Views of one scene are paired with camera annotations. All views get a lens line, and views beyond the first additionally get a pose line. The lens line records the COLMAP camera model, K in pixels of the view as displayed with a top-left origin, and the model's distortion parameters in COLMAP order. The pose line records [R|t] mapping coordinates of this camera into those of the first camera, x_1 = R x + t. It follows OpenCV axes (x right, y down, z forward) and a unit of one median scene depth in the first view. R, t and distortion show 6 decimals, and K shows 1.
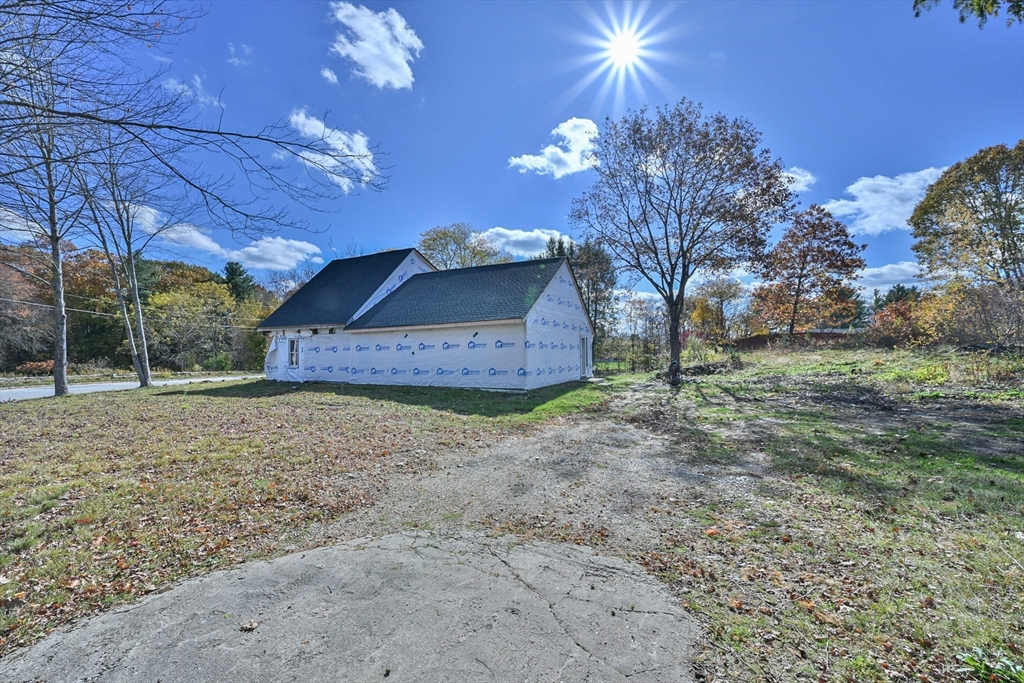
lens RADIAL K [[407.5, 0, 499.0], [0, 407.5, 344.2], [0, 0, 1]] dist [0.001229, 0.000179]
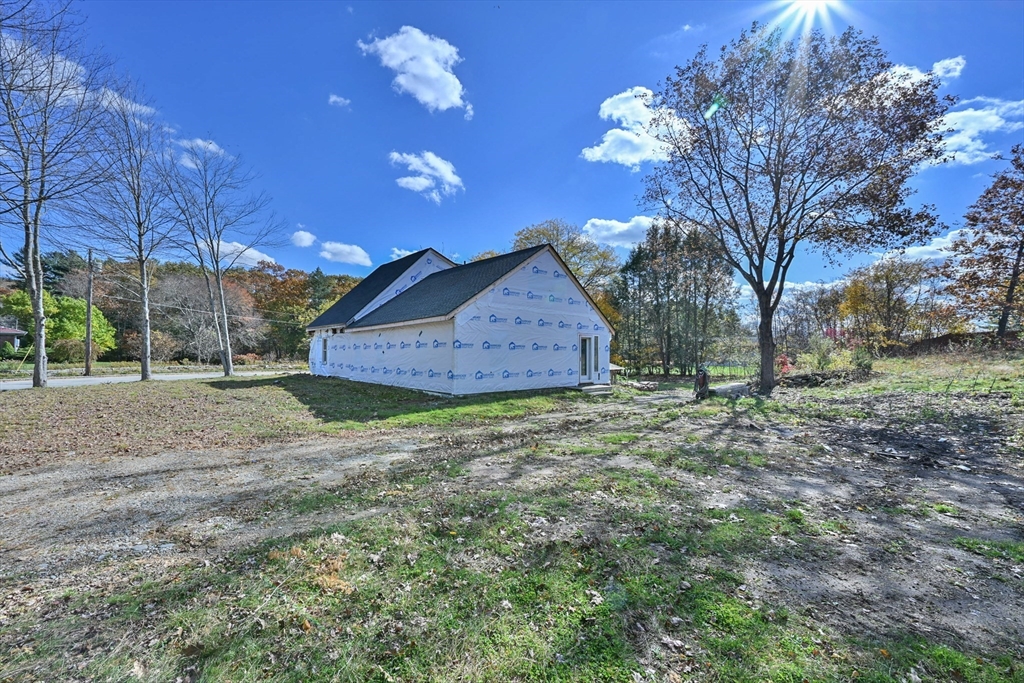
lens RADIAL K [[401.0, 0, 526.8], [0, 401.0, 340.2], [0, 0, 1]] dist [0.001232, 0.000103]
pose [[0.931992, 0.003202, -0.362466, 0.419926], [-0.006152, 0.999957, -0.006987, -0.002585], [0.362428, 0.008741, 0.931971, 0.187610]]
